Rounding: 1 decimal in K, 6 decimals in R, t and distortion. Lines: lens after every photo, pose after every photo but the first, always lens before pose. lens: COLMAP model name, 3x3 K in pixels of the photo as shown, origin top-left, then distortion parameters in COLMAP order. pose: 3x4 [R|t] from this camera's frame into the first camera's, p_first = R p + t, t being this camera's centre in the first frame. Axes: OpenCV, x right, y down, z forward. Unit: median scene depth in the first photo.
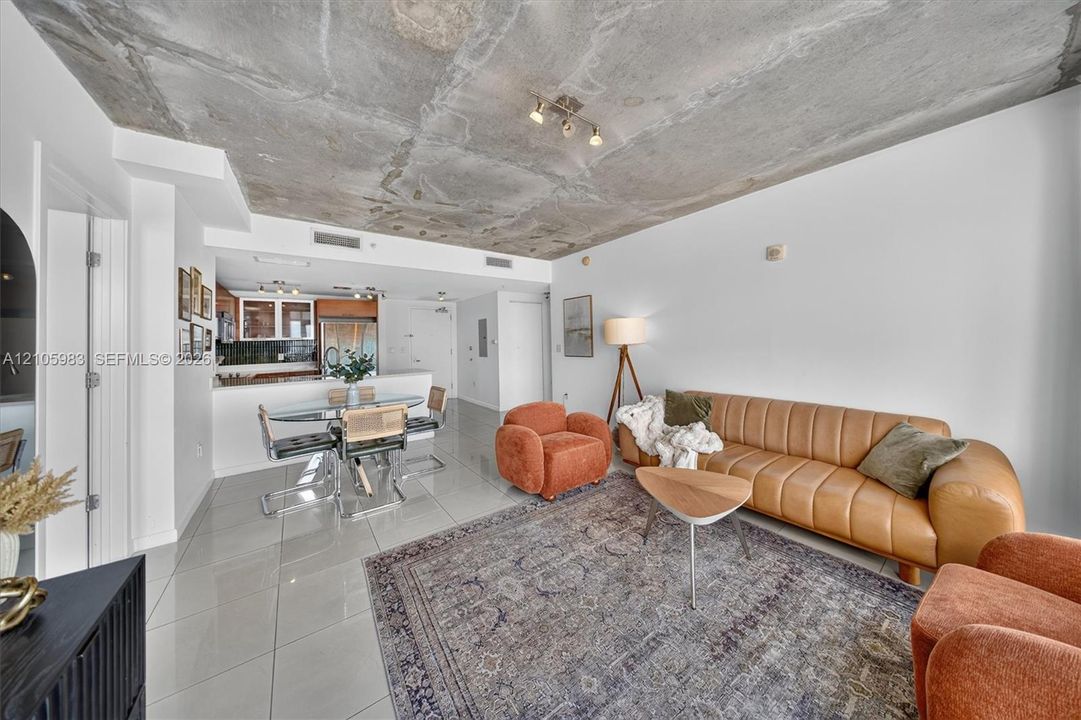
lens RADIAL K [[336.6, 0, 552.9], [0, 336.6, 340.6], [0, 0, 1]] dist [-0.000159, 0.000001]
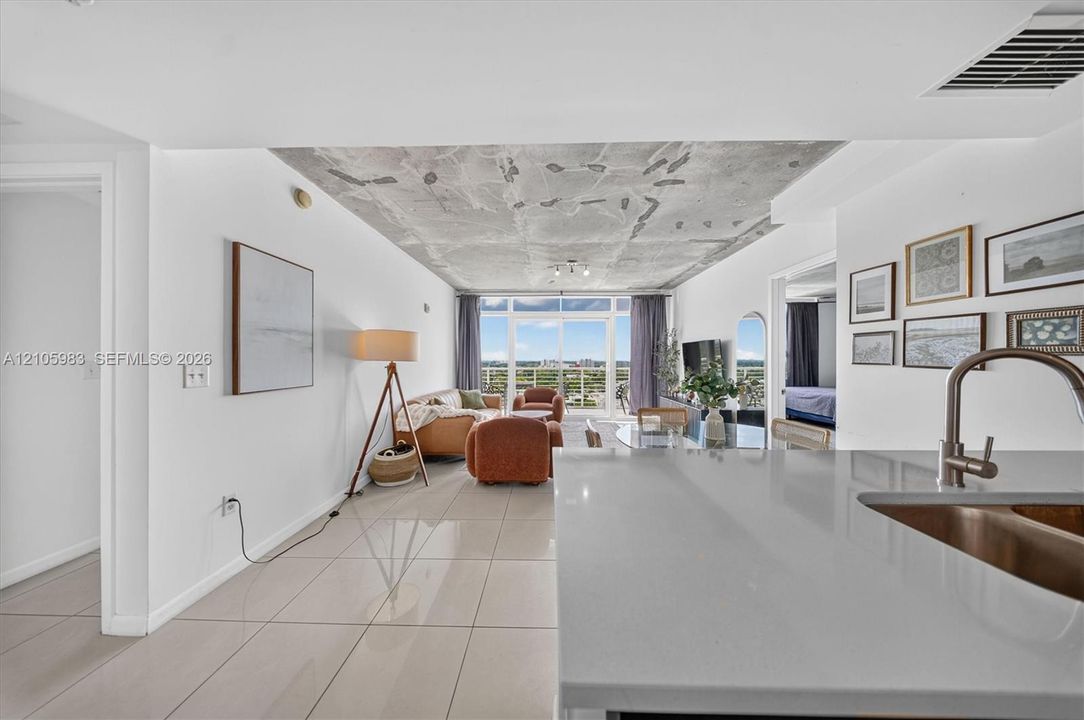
lens RADIAL K [[319.1, 0, 543.6], [0, 319.1, 358.4], [0, 0, 1]] dist [-0.001701, -0.000995]
pose [[-0.785006, 0.026898, 0.618904, -0.693456], [0.021146, 0.999638, -0.016623, 0.028114], [-0.619127, 0.000038, -0.785291, 1.670761]]
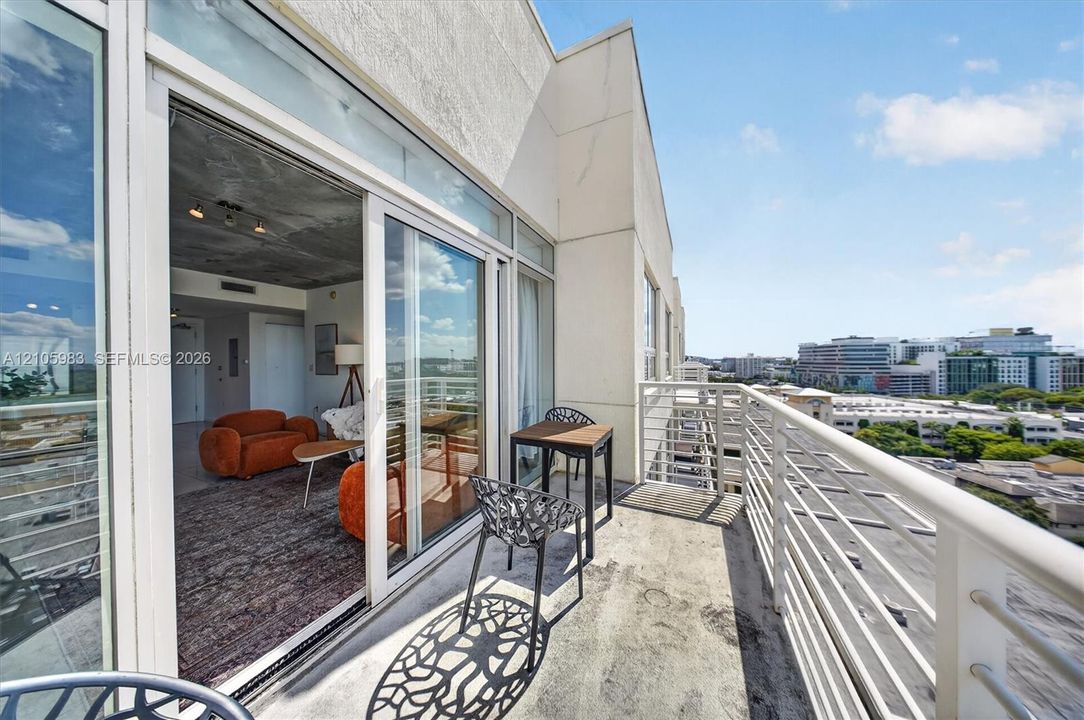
lens RADIAL K [[319.1, 0, 539.7], [0, 319.1, 364.5], [0, 0, 1]] dist [-0.001701, -0.000995]
pose [[0.891819, 0.010187, 0.452277, 0.353184], [-0.011973, 0.999928, 0.001088, 0.002302], [-0.452233, -0.006385, 0.891877, -0.506881]]
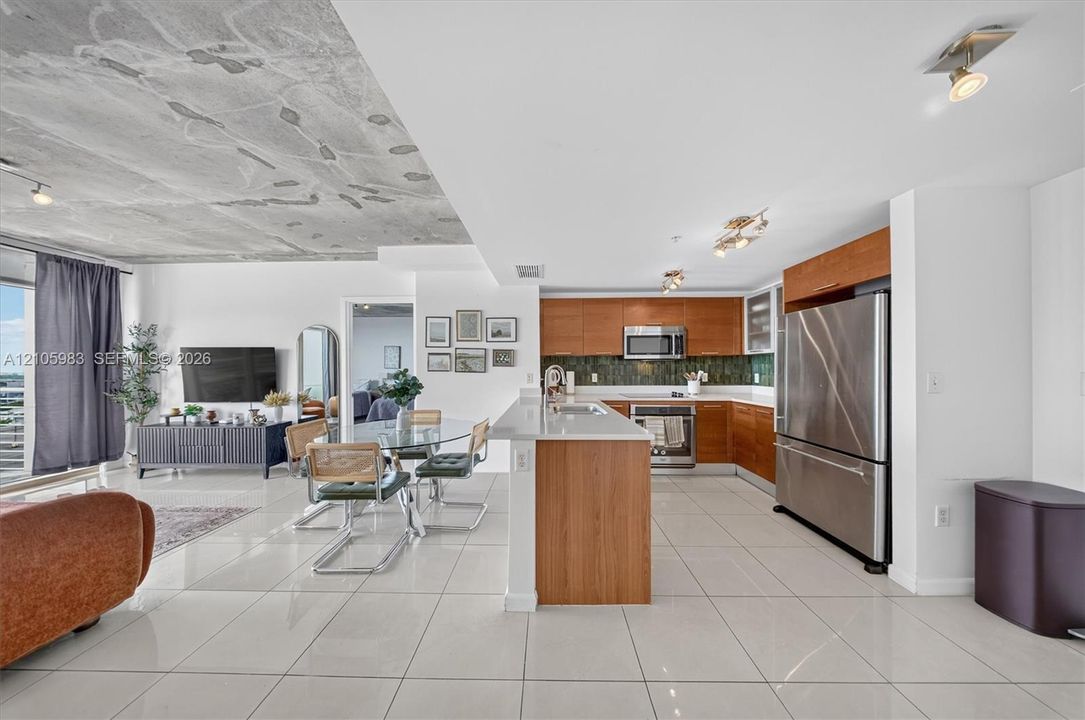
lens RADIAL K [[319.4, 0, 540.3], [0, 319.4, 366.3], [0, 0, 1]] dist [-0.001701, -0.000995]
pose [[-0.618251, 0.027123, -0.785513, -0.143453], [0.016907, 0.999632, 0.021210, 0.008282], [0.785799, -0.000168, -0.618482, 1.752109]]
